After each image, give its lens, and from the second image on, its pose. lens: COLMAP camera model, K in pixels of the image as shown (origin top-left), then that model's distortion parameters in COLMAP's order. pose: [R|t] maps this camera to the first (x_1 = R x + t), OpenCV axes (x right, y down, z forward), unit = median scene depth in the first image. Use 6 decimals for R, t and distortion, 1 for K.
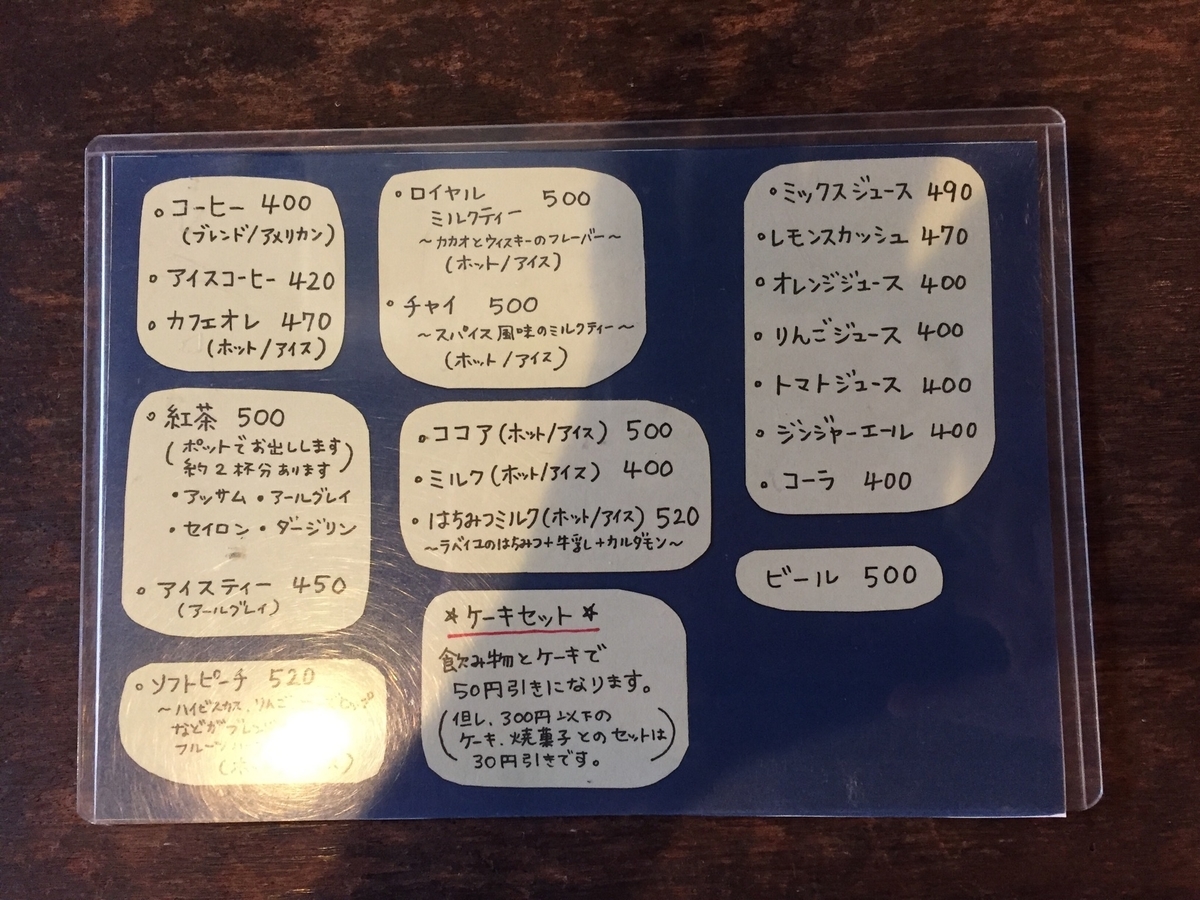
lens RADIAL K [[1034.8, 0, 600.2], [0, 1034.8, 451.0], [0, 0, 1]] dist [0.021824, -0.036793]
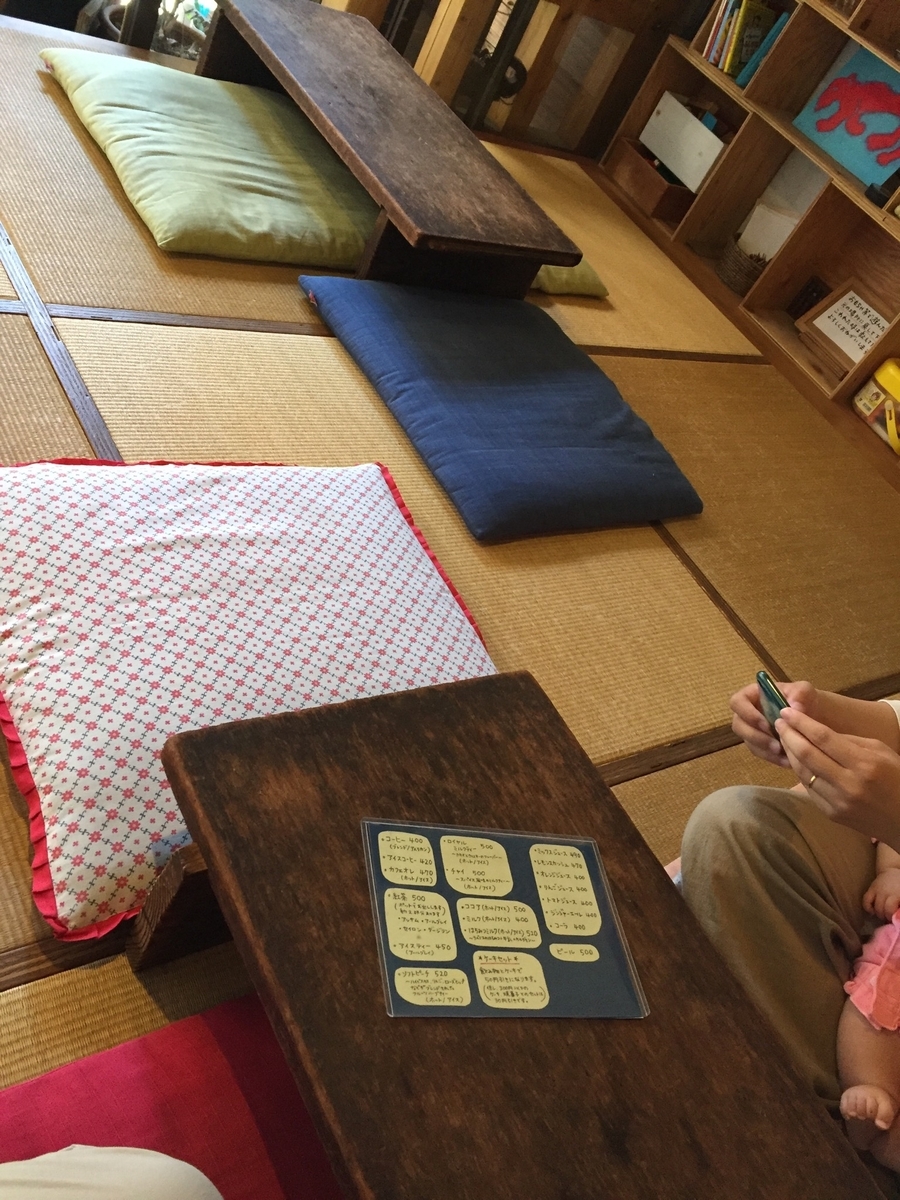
lens RADIAL K [[1034.8, 0, 451.7], [0, 1034.8, 599.1], [0, 0, 1]] dist [0.021824, -0.036793]
pose [[0.878075, 0.198304, 0.435498, -1.872665], [0.137803, 0.766747, -0.626985, 1.329798], [-0.458251, 0.610553, 0.645934, -1.776487]]
